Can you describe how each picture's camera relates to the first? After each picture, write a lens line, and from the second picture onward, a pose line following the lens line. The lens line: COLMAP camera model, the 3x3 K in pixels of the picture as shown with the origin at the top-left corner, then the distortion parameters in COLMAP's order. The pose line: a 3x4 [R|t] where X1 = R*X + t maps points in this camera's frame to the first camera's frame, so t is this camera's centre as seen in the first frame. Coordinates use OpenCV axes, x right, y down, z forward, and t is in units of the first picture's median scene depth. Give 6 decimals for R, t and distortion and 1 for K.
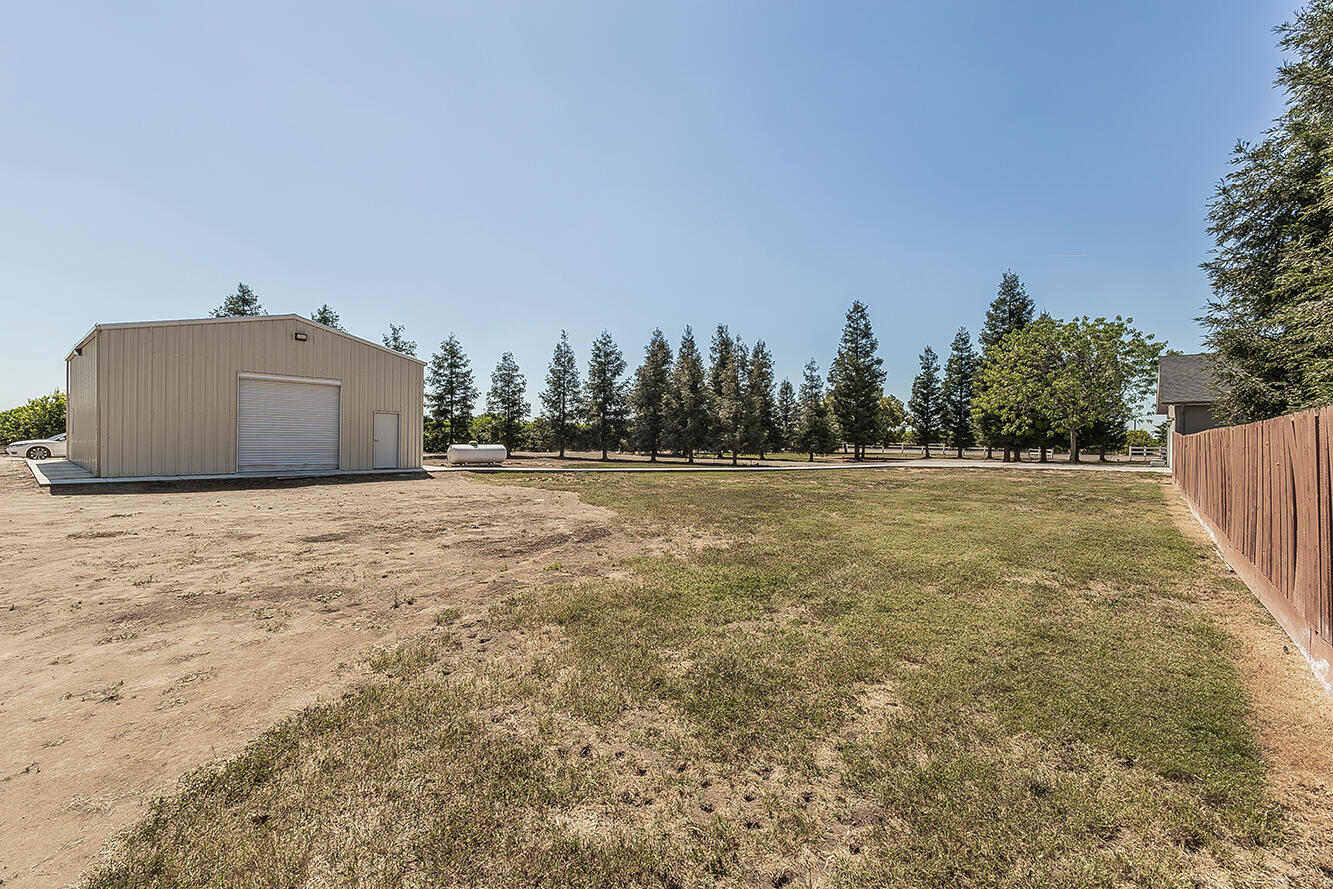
lens RADIAL K [[575.0, 0, 664.8], [0, 575.0, 439.5], [0, 0, 1]] dist [0.010990, -0.000239]
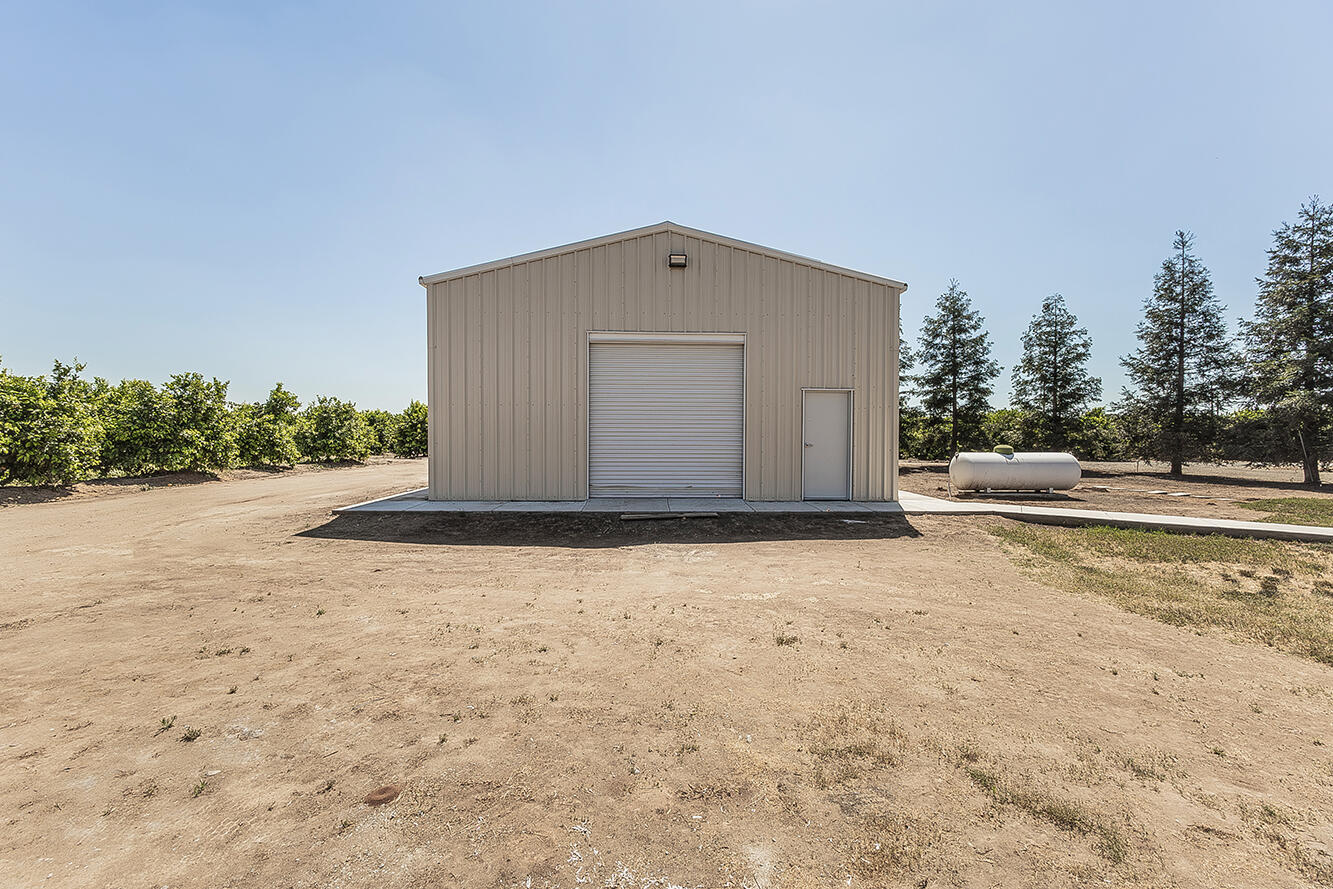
lens RADIAL K [[575.0, 0, 658.5], [0, 575.0, 441.7], [0, 0, 1]] dist [0.010990, -0.000239]
pose [[0.679543, -0.005987, -0.733611, -0.115145], [0.004701, 0.999982, -0.003807, 0.000179], [0.733620, -0.000862, 0.679559, 0.300089]]
